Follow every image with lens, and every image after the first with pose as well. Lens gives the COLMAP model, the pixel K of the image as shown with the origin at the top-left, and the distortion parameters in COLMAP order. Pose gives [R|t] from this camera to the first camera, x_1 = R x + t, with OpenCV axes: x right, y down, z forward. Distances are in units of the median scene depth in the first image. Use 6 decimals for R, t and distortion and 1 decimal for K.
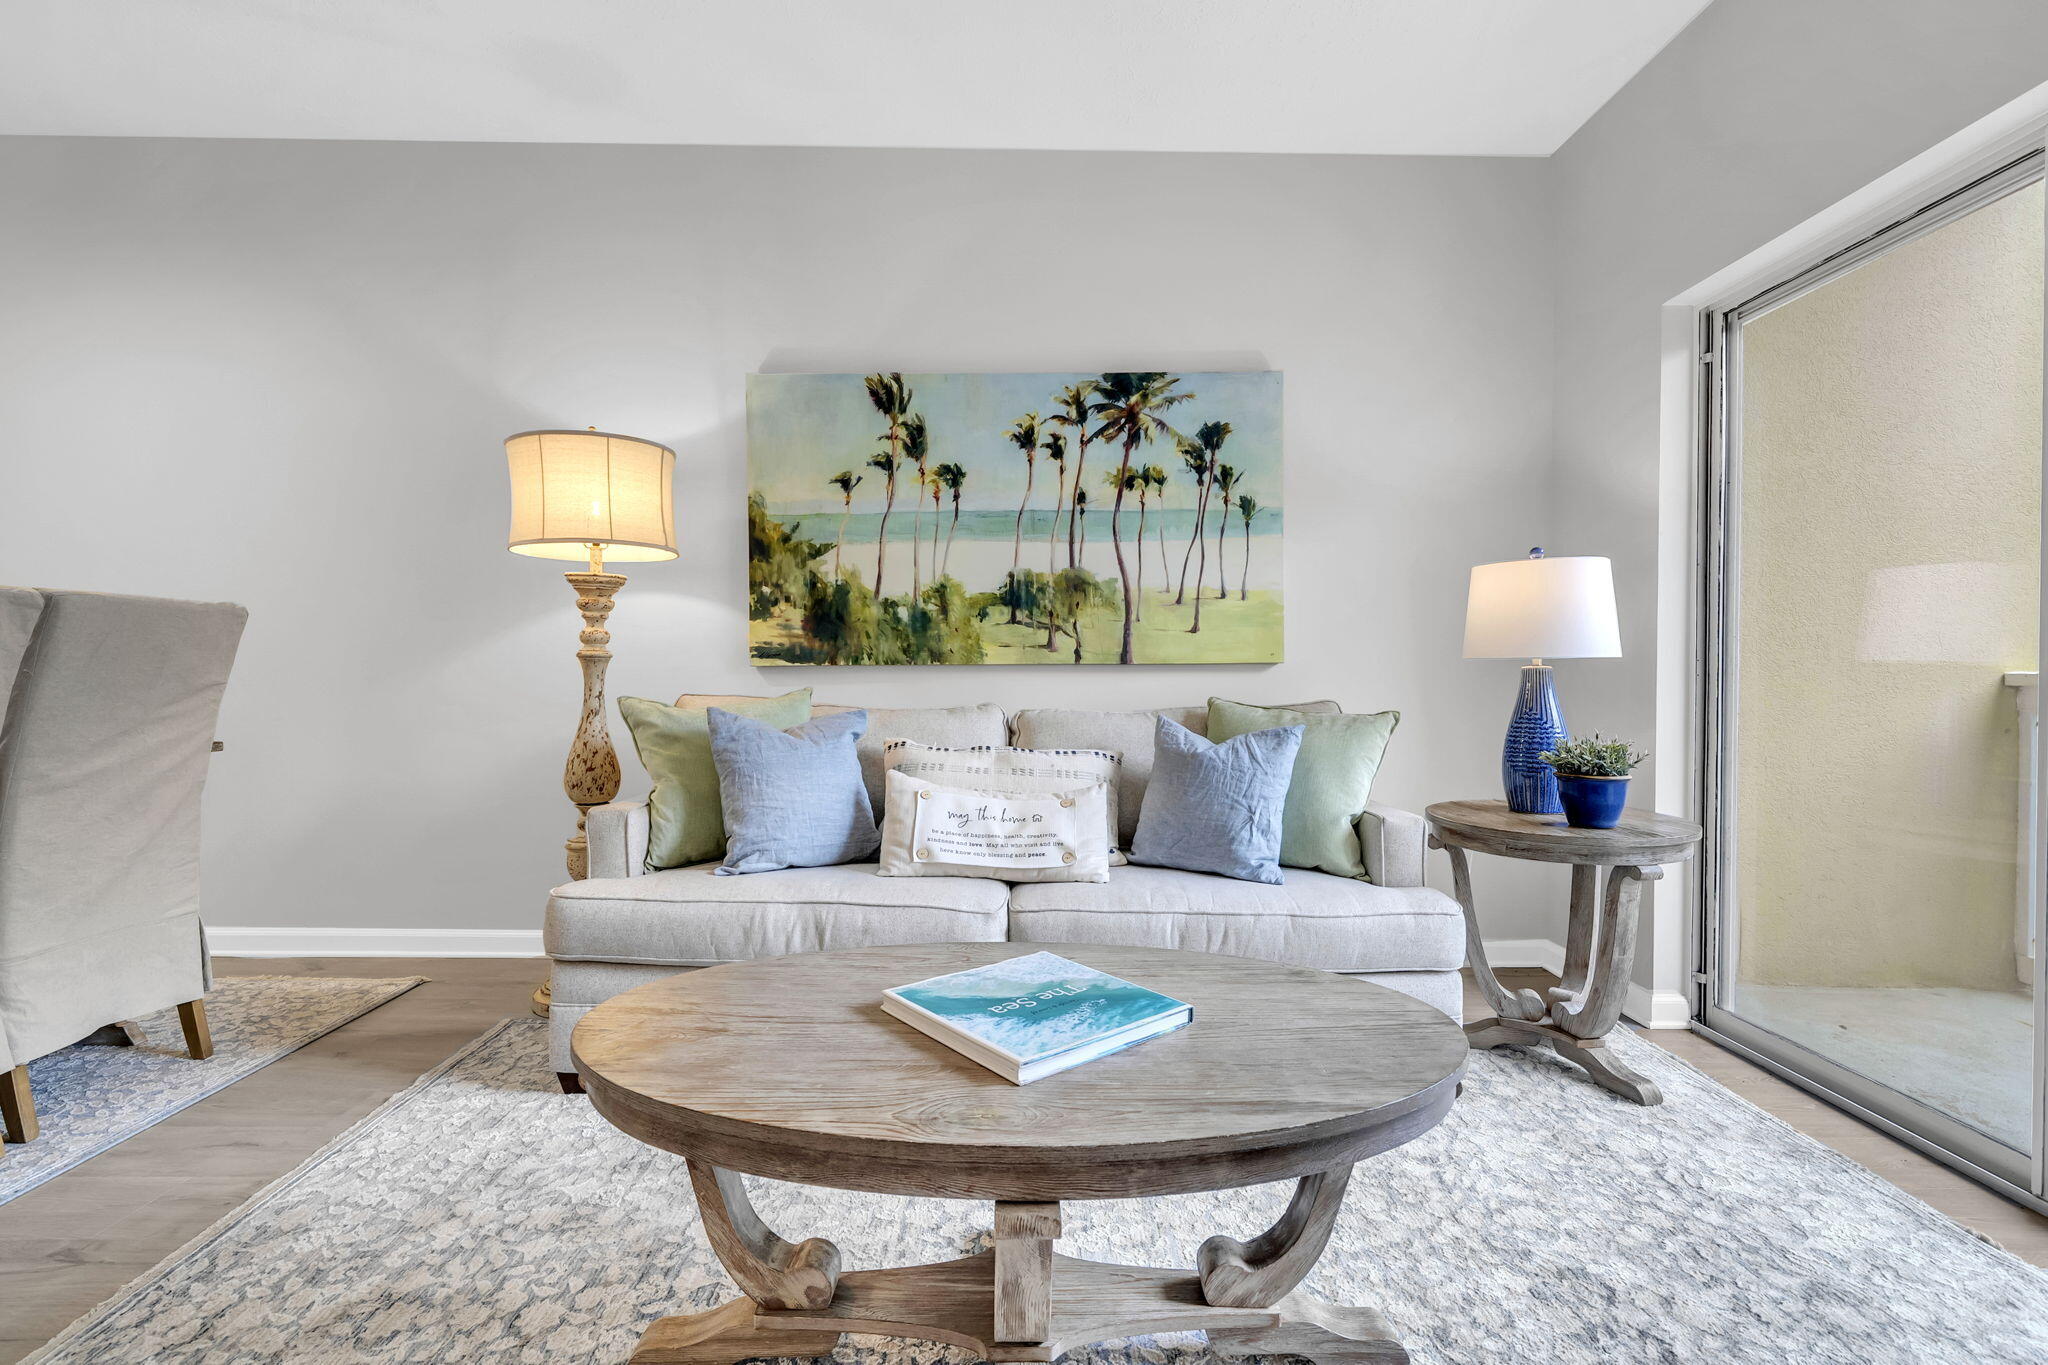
lens RADIAL K [[919.0, 0, 1013.2], [0, 919.0, 675.7], [0, 0, 1]] dist [-0.001702, -0.000236]
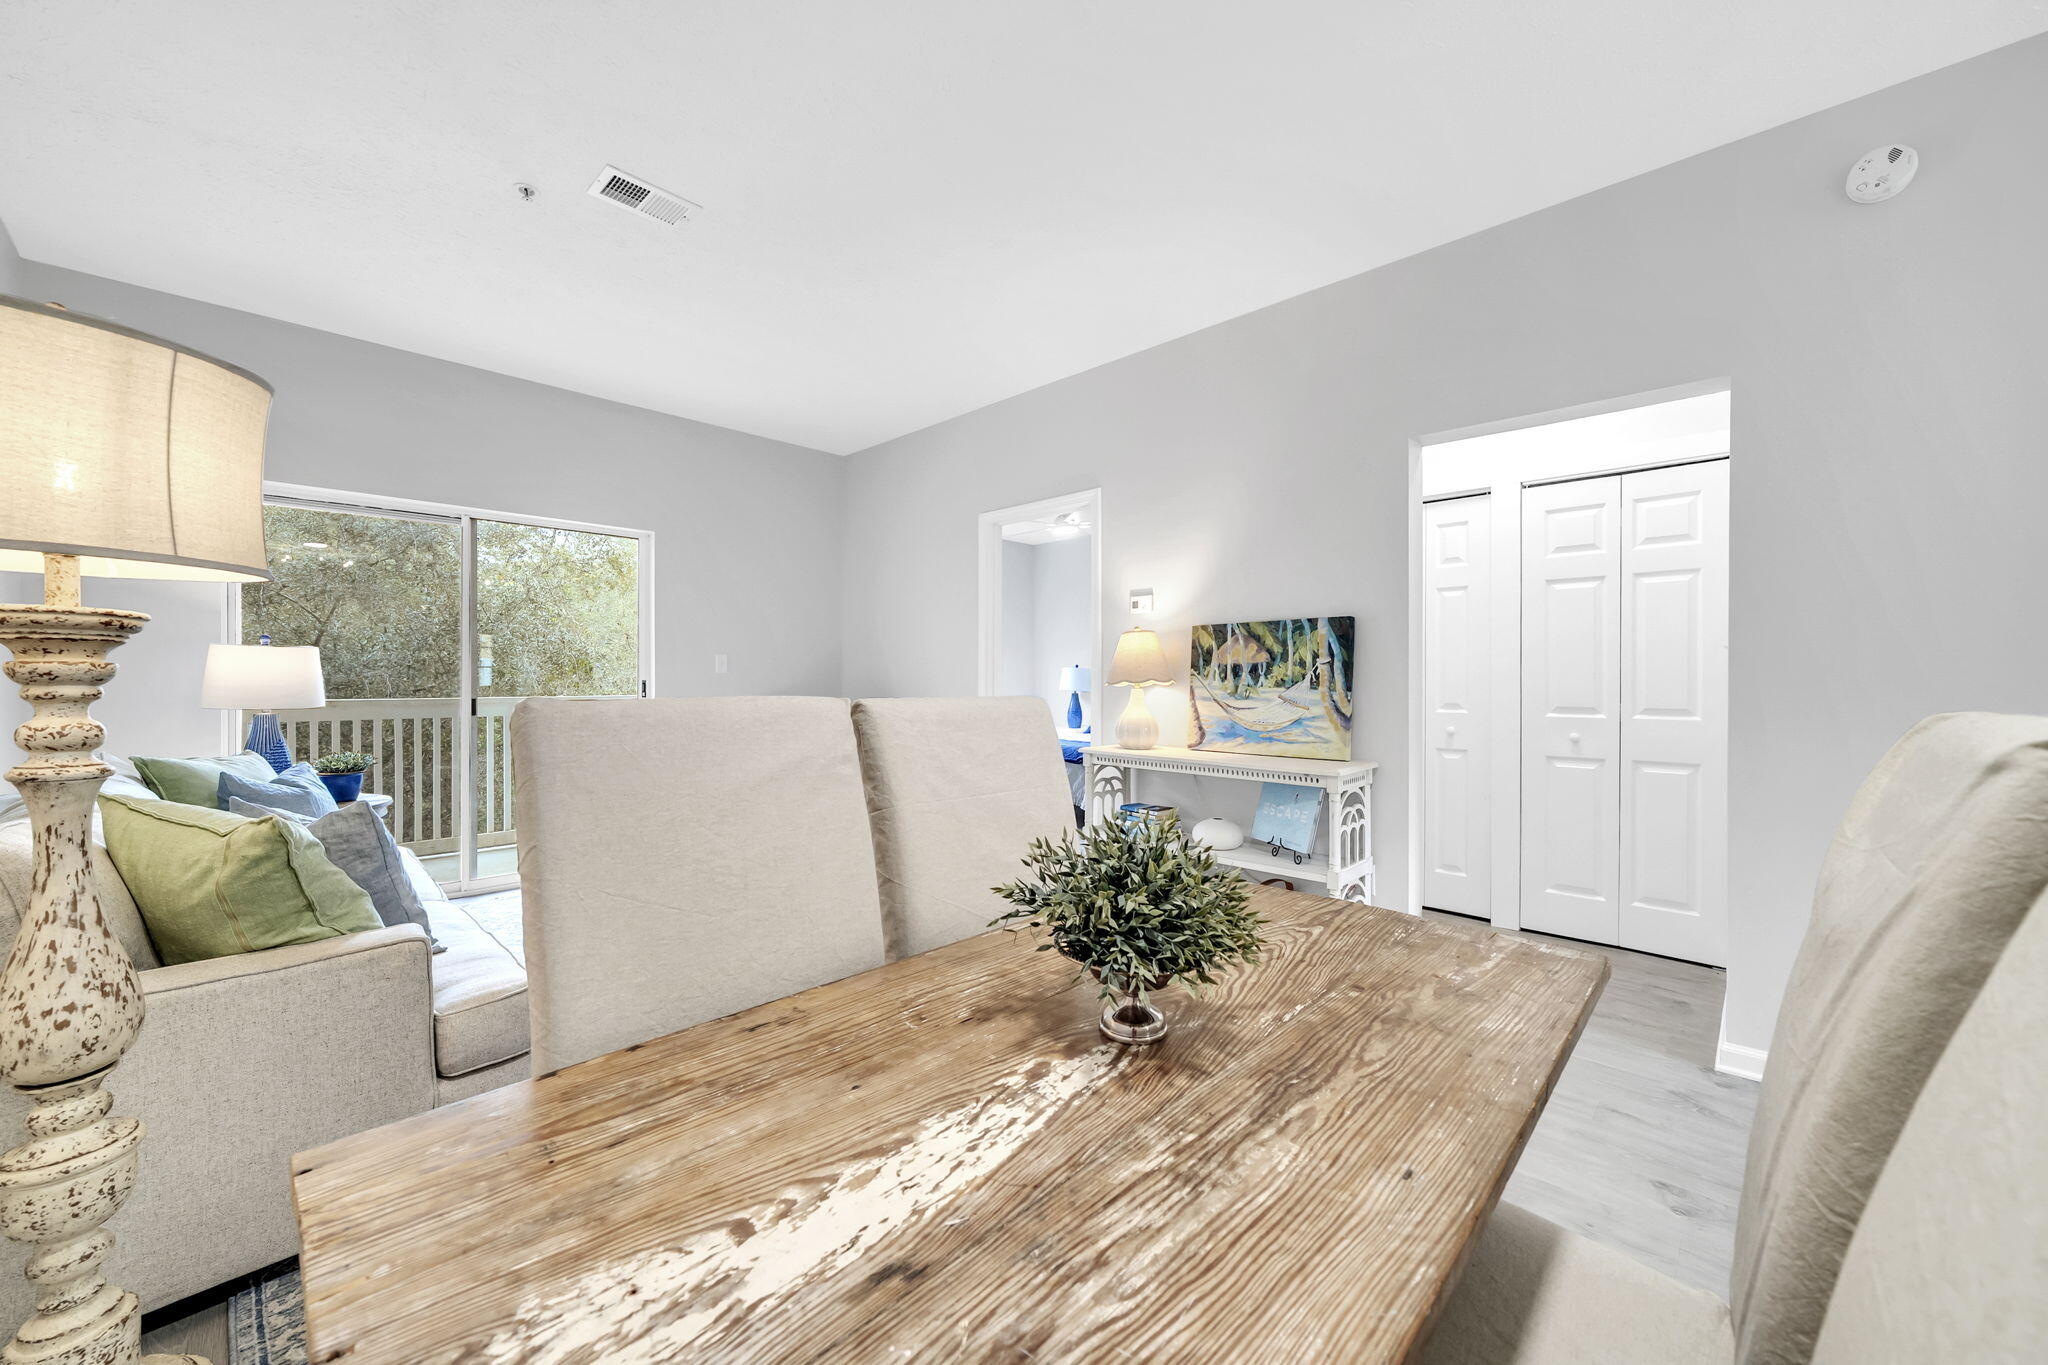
lens RADIAL K [[768.2, 0, 1027.9], [0, 768.2, 678.9], [0, 0, 1]] dist [-0.001193, -0.000267]
pose [[-0.714306, -0.013065, 0.699712, -0.982287], [-0.009023, 0.999915, 0.009459, -0.072438], [-0.699775, 0.000443, -0.714363, 0.814502]]
